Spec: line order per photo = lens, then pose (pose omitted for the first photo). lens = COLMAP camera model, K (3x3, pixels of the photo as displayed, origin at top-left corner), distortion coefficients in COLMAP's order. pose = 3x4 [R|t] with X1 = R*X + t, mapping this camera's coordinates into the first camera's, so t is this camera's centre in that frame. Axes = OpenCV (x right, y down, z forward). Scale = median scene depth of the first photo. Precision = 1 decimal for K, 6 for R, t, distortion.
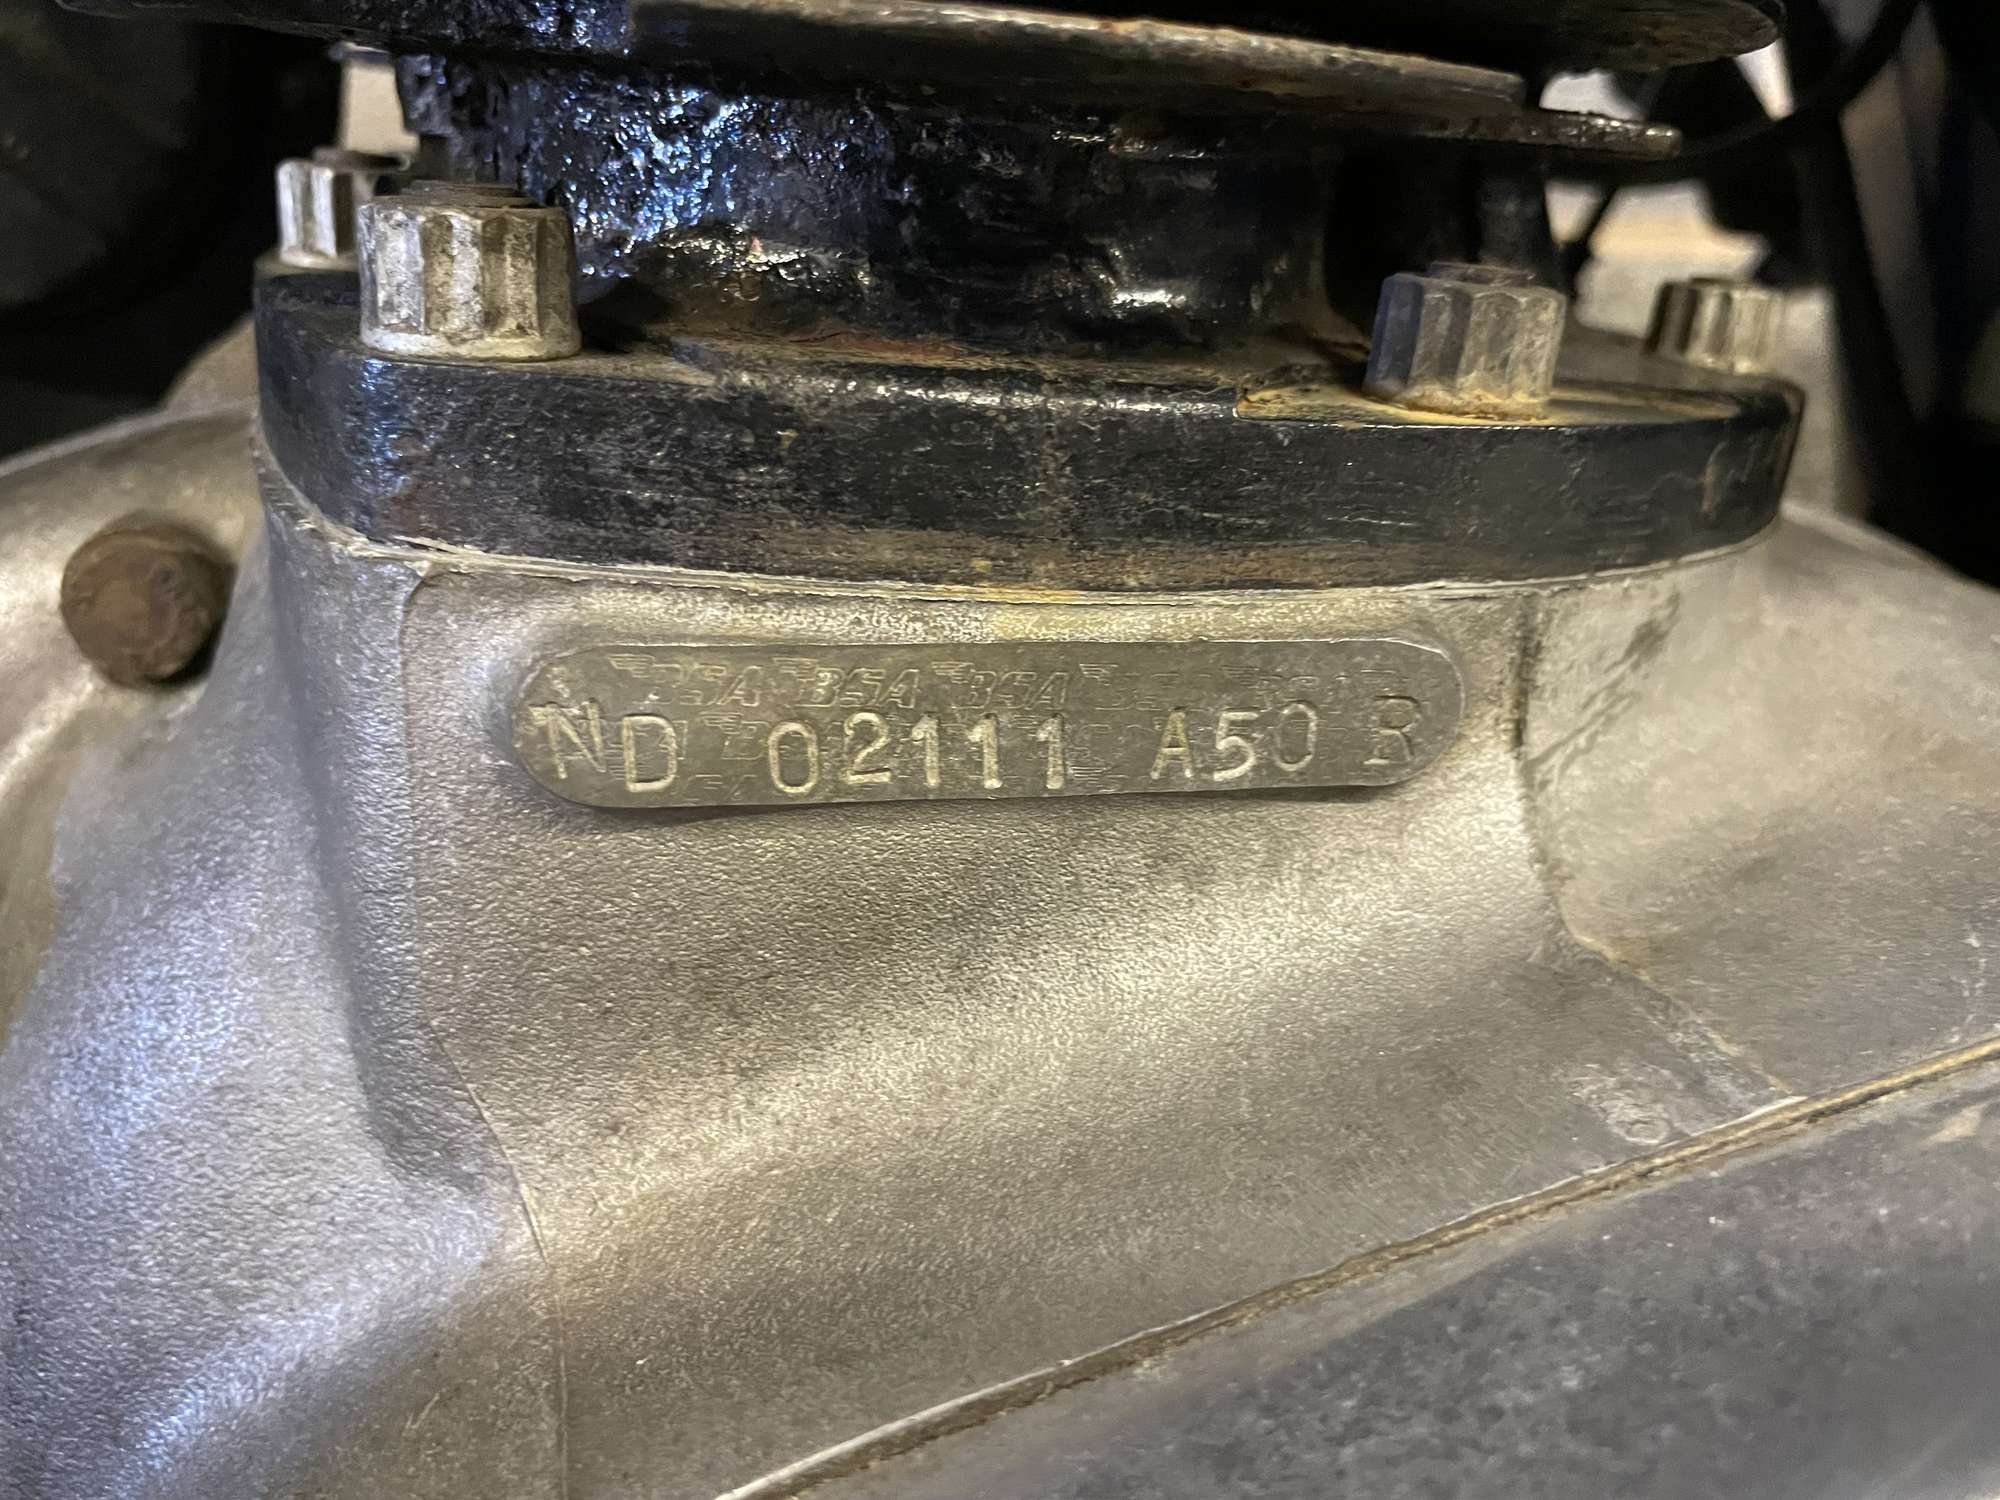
lens RADIAL K [[1533.6, 0, 1006.6], [0, 1533.6, 745.1], [0, 0, 1]] dist [0.085381, -0.126915]
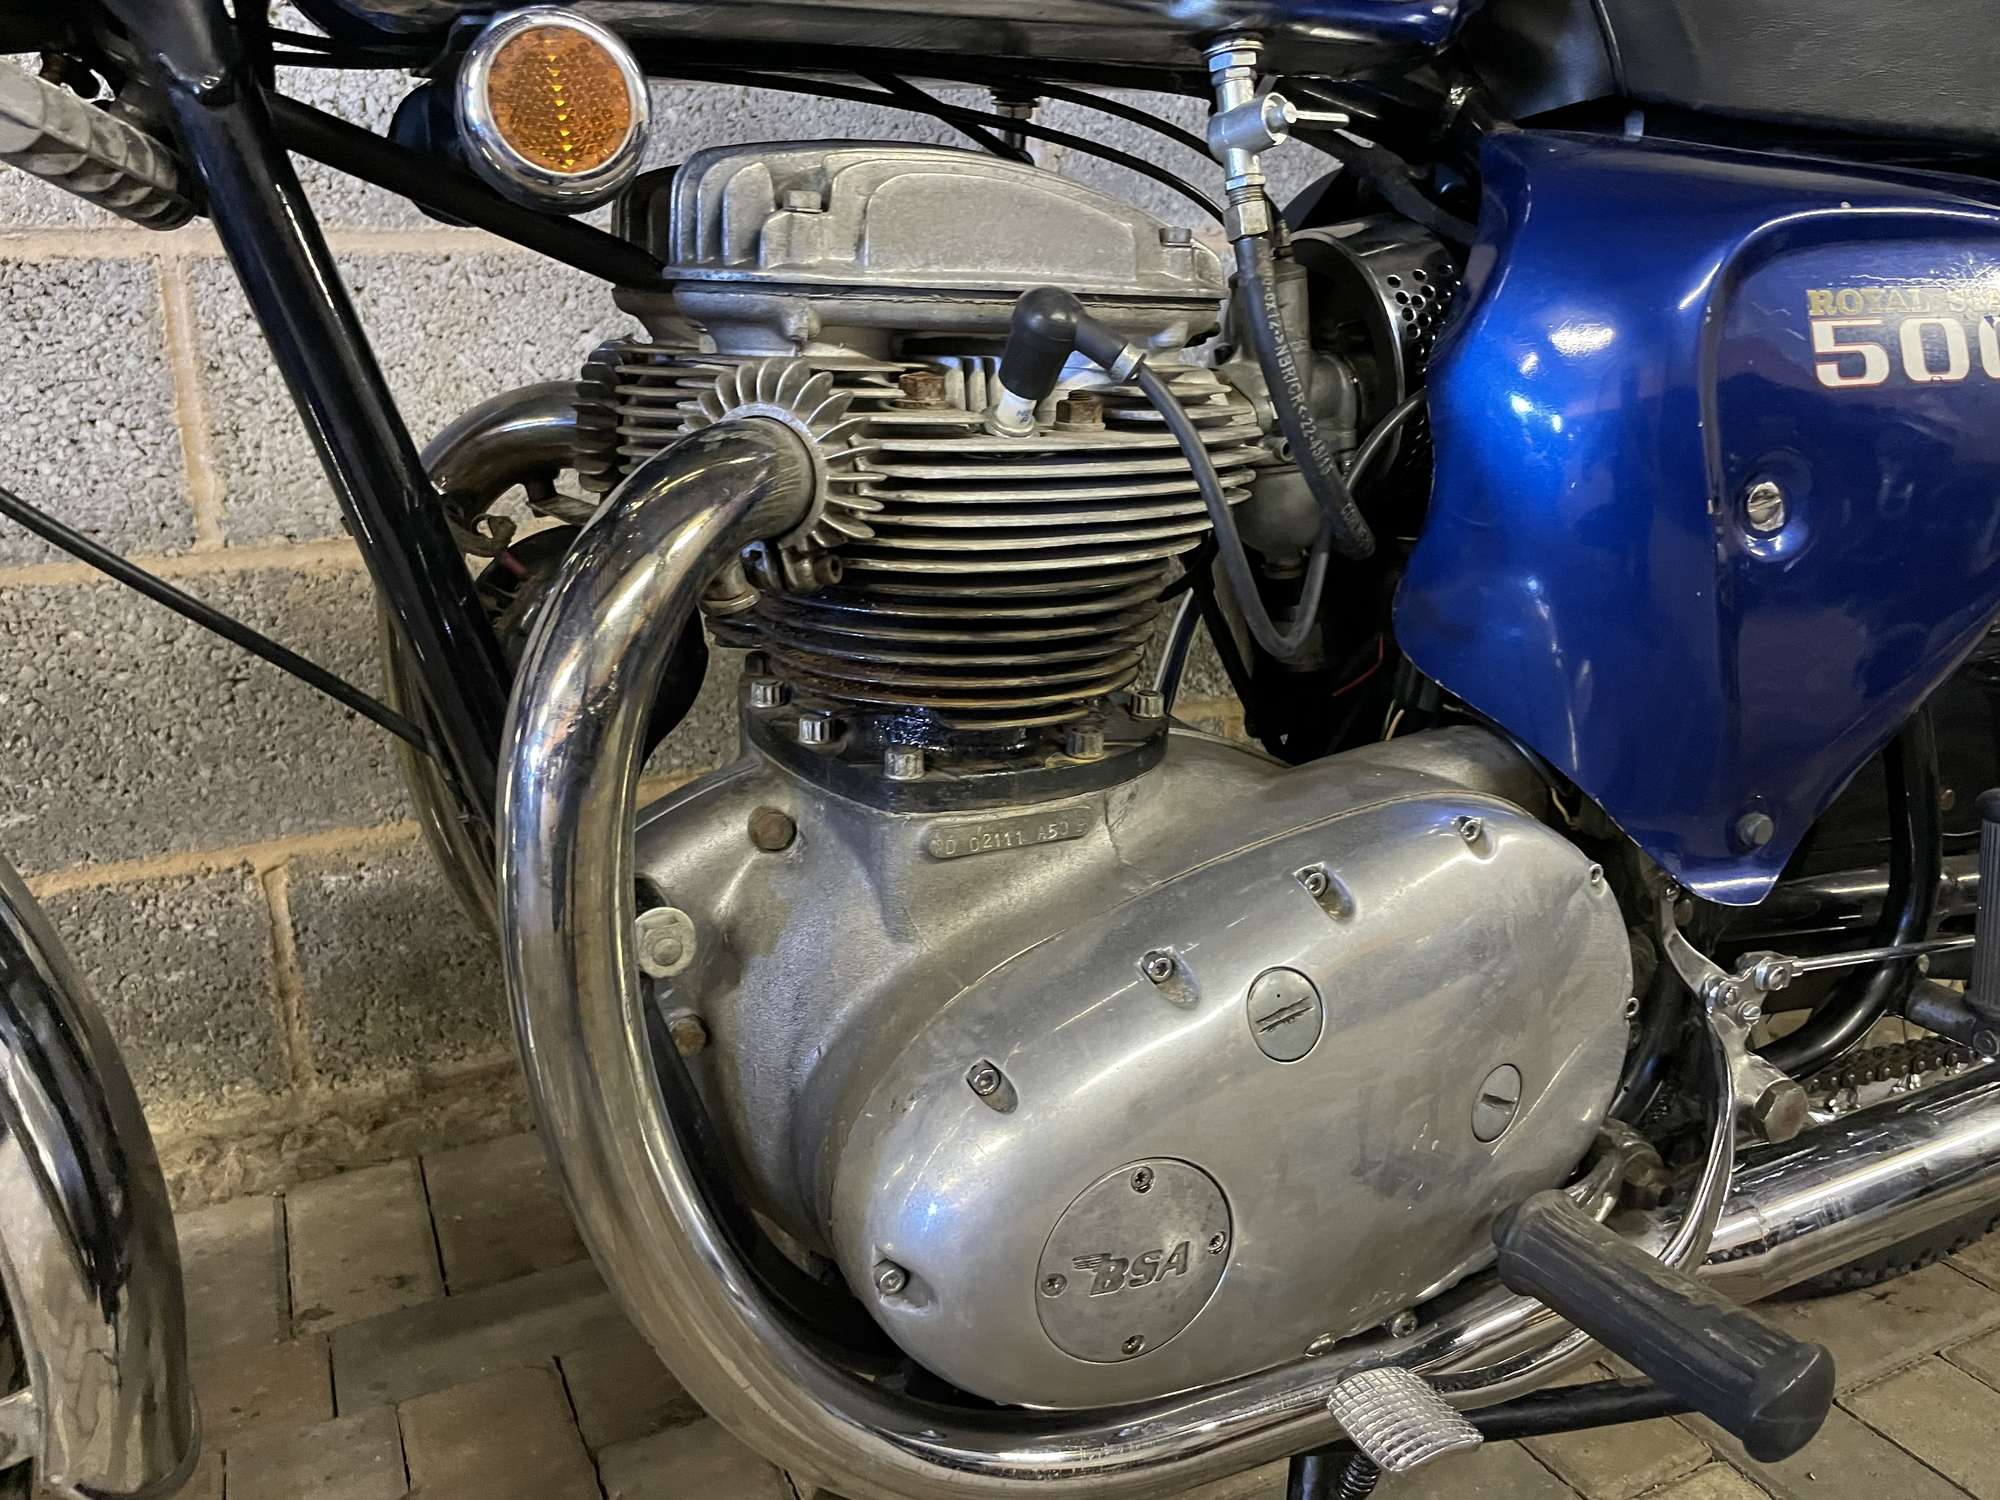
lens RADIAL K [[1533.6, 0, 976.0], [0, 1533.6, 724.0], [0, 0, 1]] dist [0.085381, -0.126915]
pose [[0.972957, -0.114574, 0.200568, -1.084274], [0.129579, 0.989546, -0.063314, -0.062250], [-0.191217, 0.087591, 0.977632, -3.974782]]
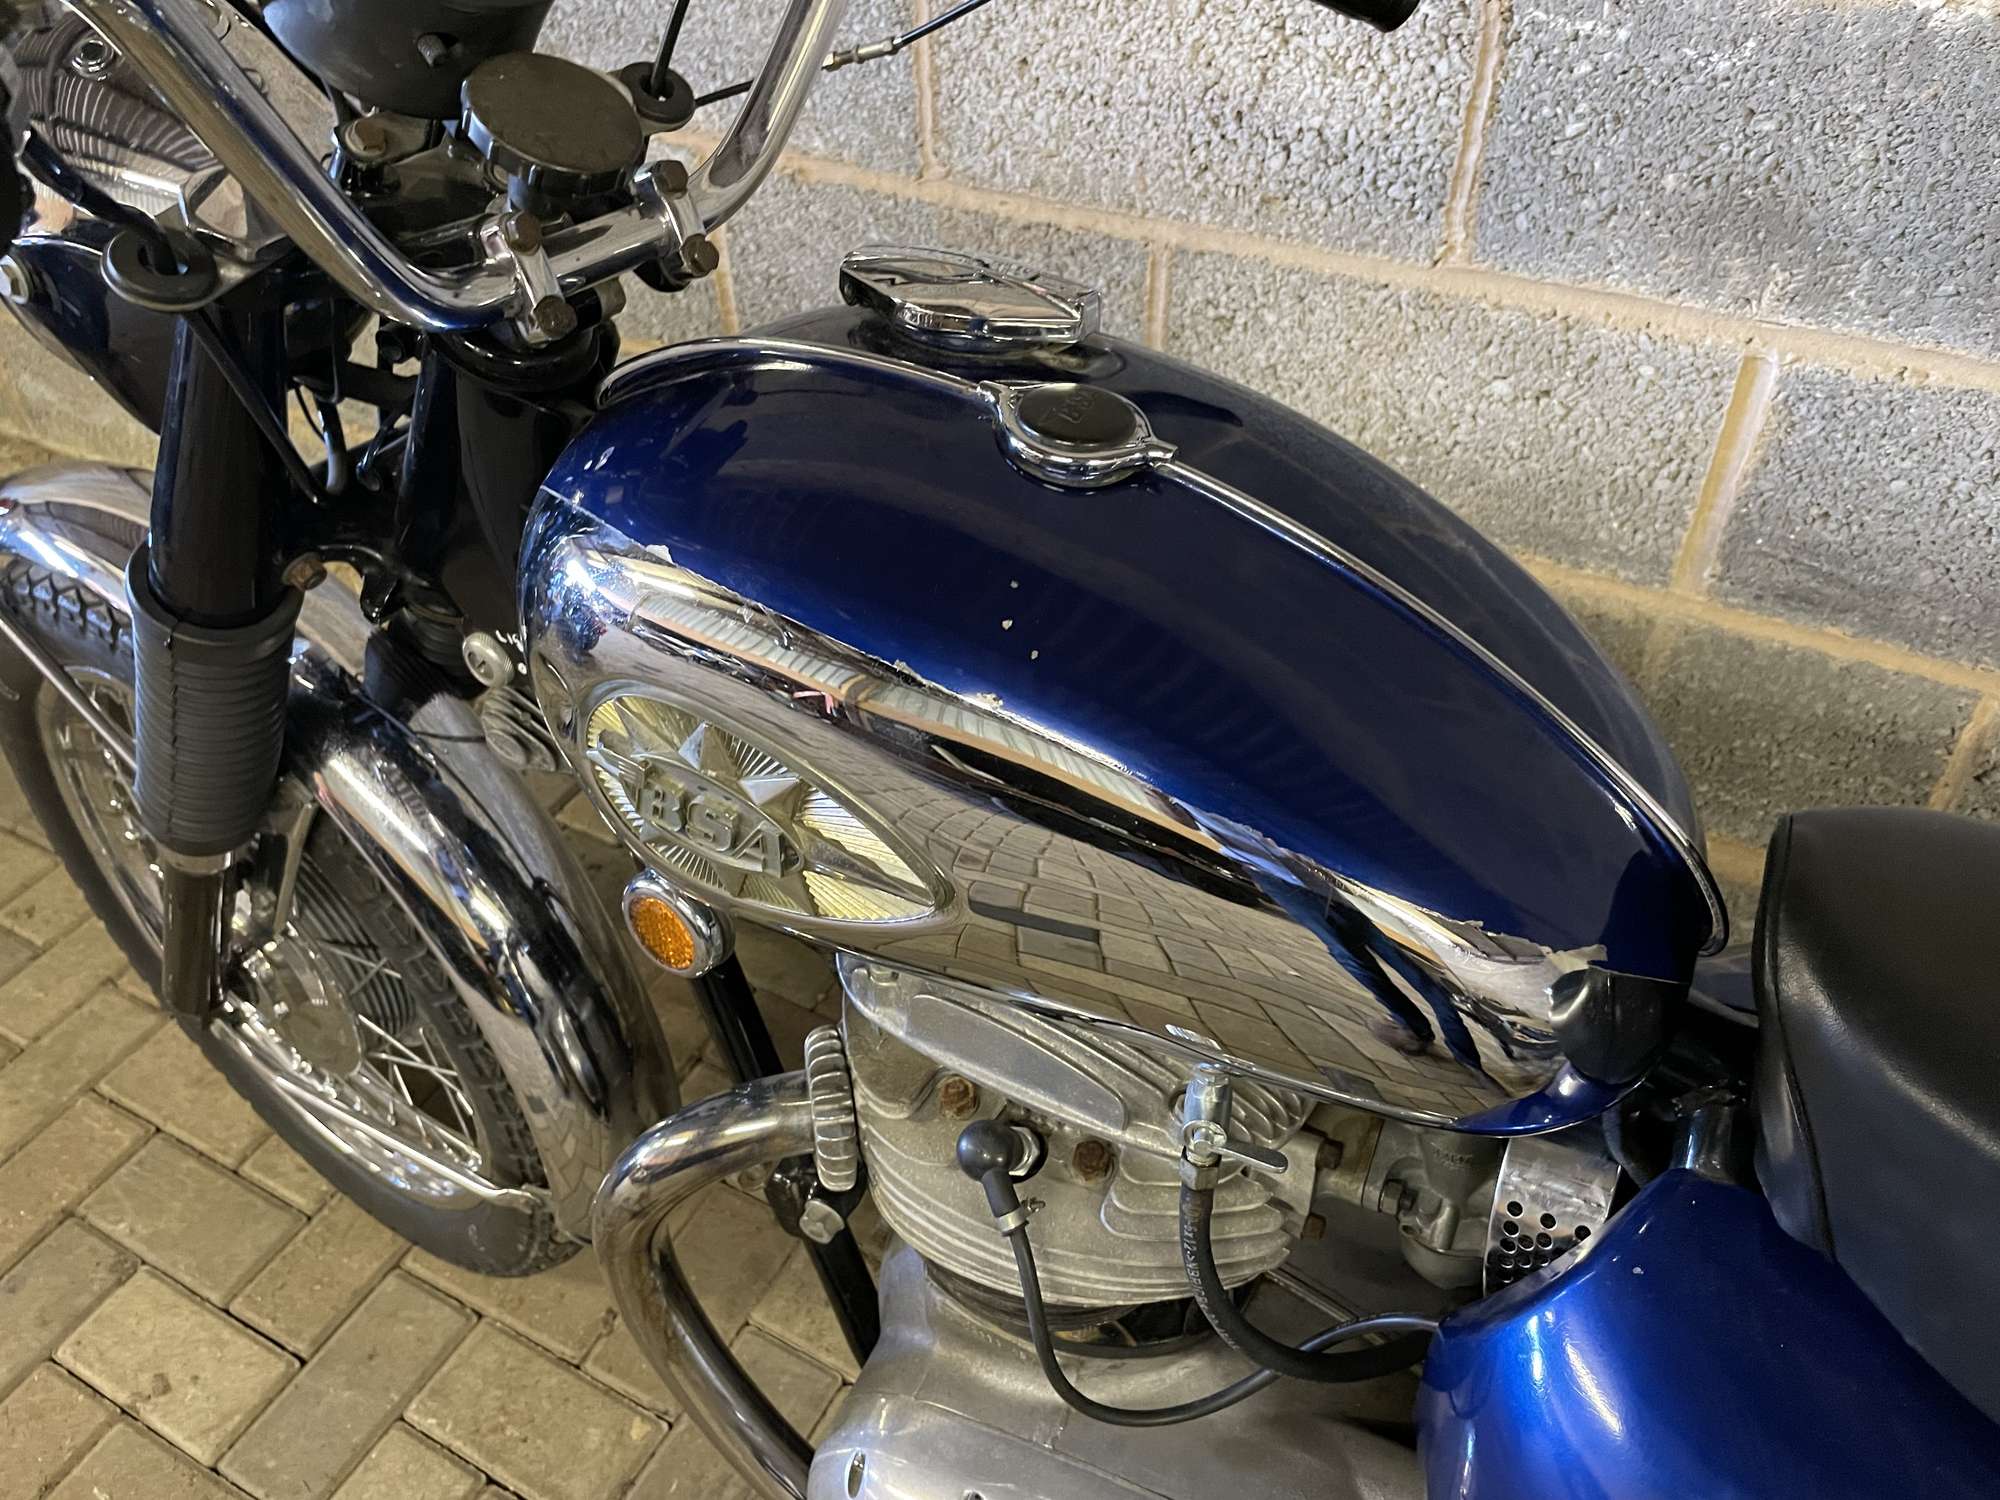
lens RADIAL K [[1533.6, 0, 977.0], [0, 1533.6, 744.8], [0, 0, 1]] dist [0.085381, -0.126915]
pose [[0.748142, 0.384404, -0.540849, 2.691175], [-0.170444, 0.899080, 0.403243, -5.179343], [0.641275, -0.209498, 0.738158, -3.628652]]
